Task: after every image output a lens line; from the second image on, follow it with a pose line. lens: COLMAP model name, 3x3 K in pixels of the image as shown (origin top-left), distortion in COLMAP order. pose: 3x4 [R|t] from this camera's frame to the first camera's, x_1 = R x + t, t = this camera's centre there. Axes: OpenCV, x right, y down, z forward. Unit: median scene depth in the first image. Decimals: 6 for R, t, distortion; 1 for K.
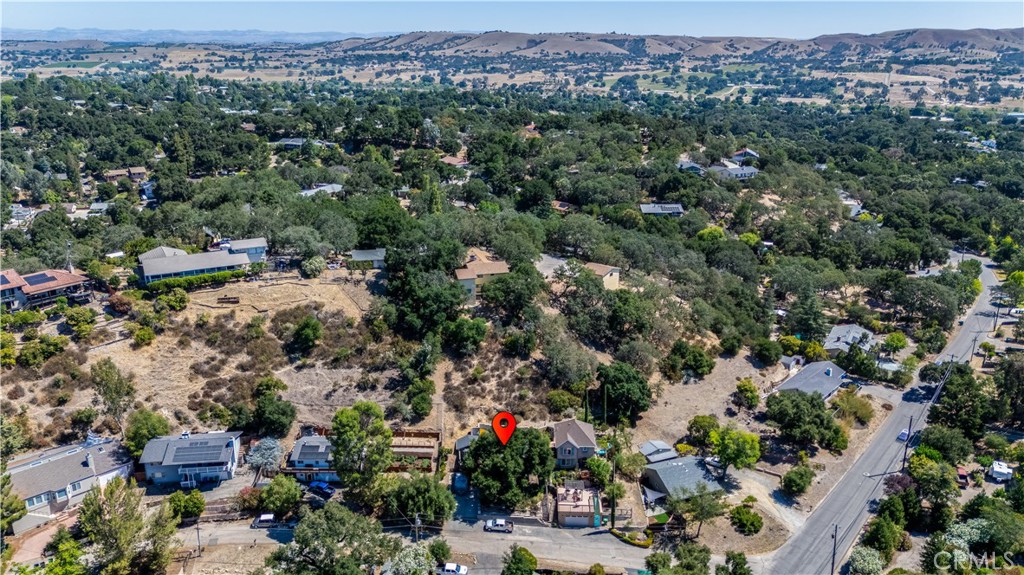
lens RADIAL K [[752.5, 0, 523.8], [0, 752.5, 287.8], [0, 0, 1]] dist [0.077296, -0.083402]
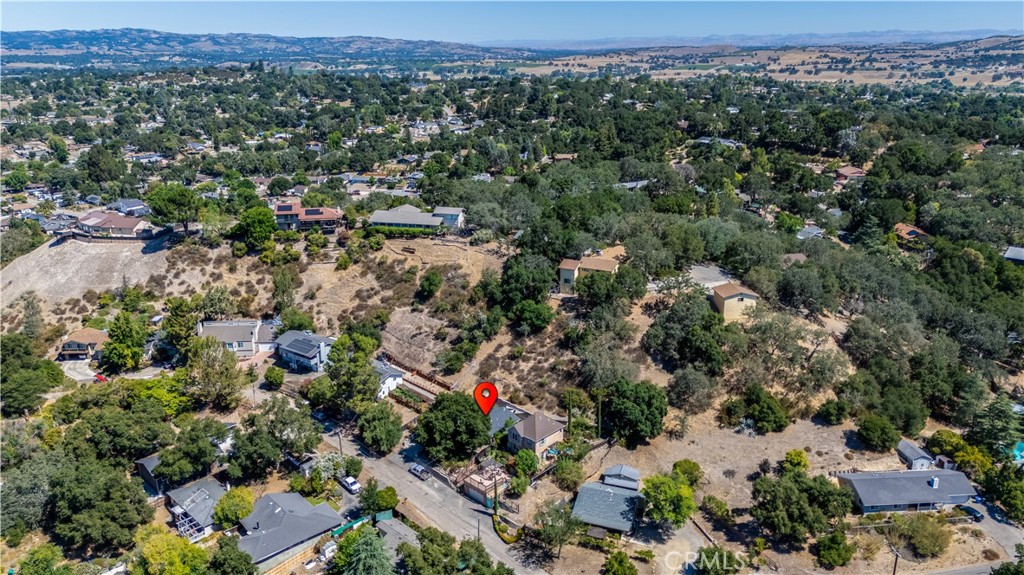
lens RADIAL K [[752.5, 0, 523.8], [0, 752.5, 287.8], [0, 0, 1]] dist [0.077296, -0.083402]
pose [[0.735645, 0.197822, -0.647837, 0.603479], [-0.199420, 0.977268, 0.071966, -0.052716], [0.647347, 0.076251, 0.758372, 0.176948]]
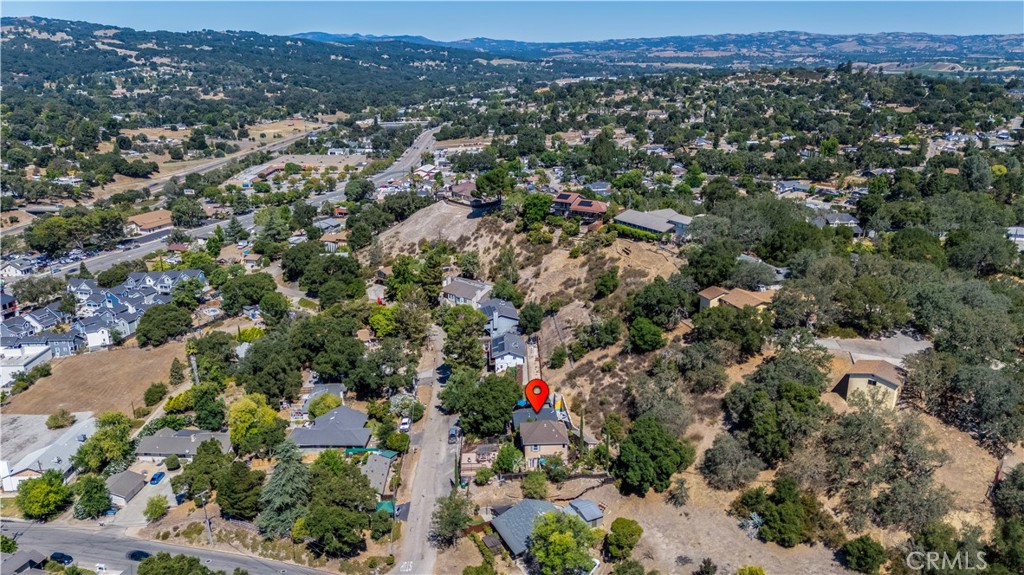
lens RADIAL K [[752.5, 0, 523.8], [0, 752.5, 287.8], [0, 0, 1]] dist [0.077296, -0.083402]
pose [[0.058864, 0.293888, -0.954025, 0.869937], [-0.300319, 0.916624, 0.263837, -0.218274], [0.952021, 0.270981, 0.142217, 0.688047]]
